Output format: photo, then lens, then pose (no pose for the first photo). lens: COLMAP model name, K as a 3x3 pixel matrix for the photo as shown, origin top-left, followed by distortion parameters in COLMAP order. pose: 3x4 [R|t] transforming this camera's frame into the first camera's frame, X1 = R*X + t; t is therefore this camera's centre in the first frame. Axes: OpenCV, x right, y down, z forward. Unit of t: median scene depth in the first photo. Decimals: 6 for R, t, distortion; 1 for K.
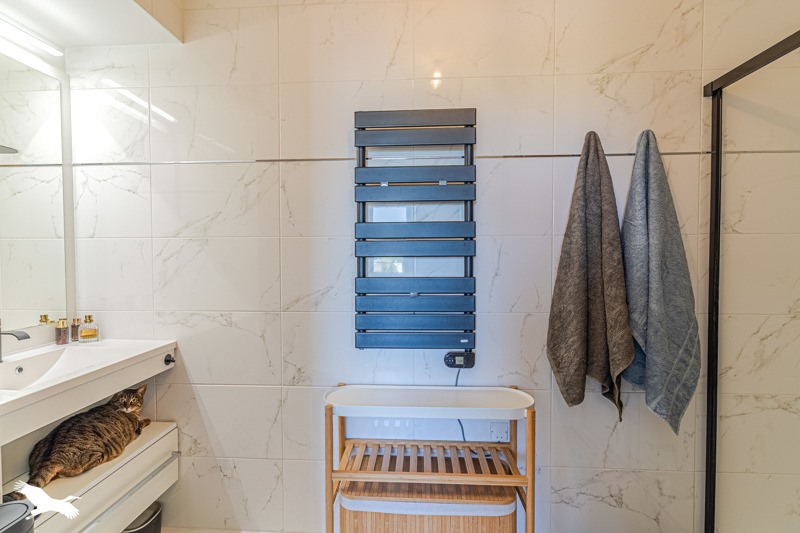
lens RADIAL K [[386.6, 0, 398.8], [0, 386.6, 261.2], [0, 0, 1]] dist [0.000642, -0.000627]
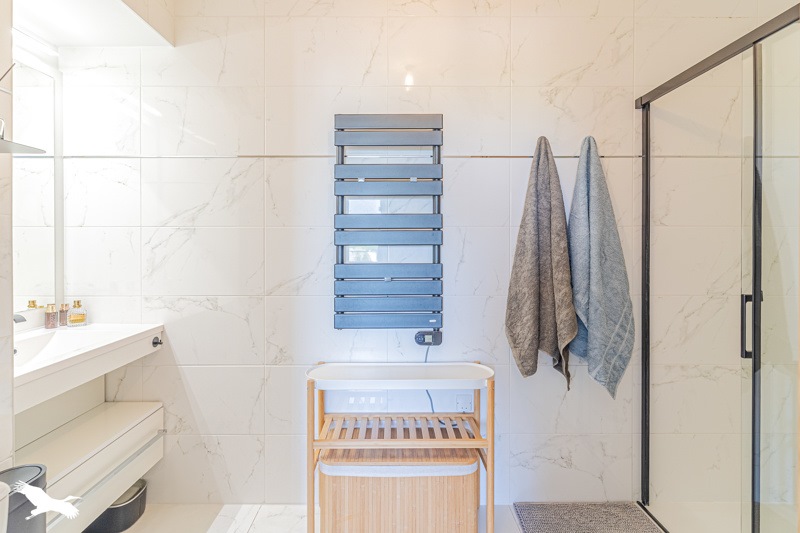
lens RADIAL K [[386.6, 0, 398.8], [0, 386.6, 261.2], [0, 0, 1]] dist [0.000642, -0.000627]
pose [[0.997668, -0.000508, 0.068259, -0.004738], [-0.001375, 0.999620, 0.027527, 0.003544], [-0.068247, -0.027556, 0.997288, -0.106388]]
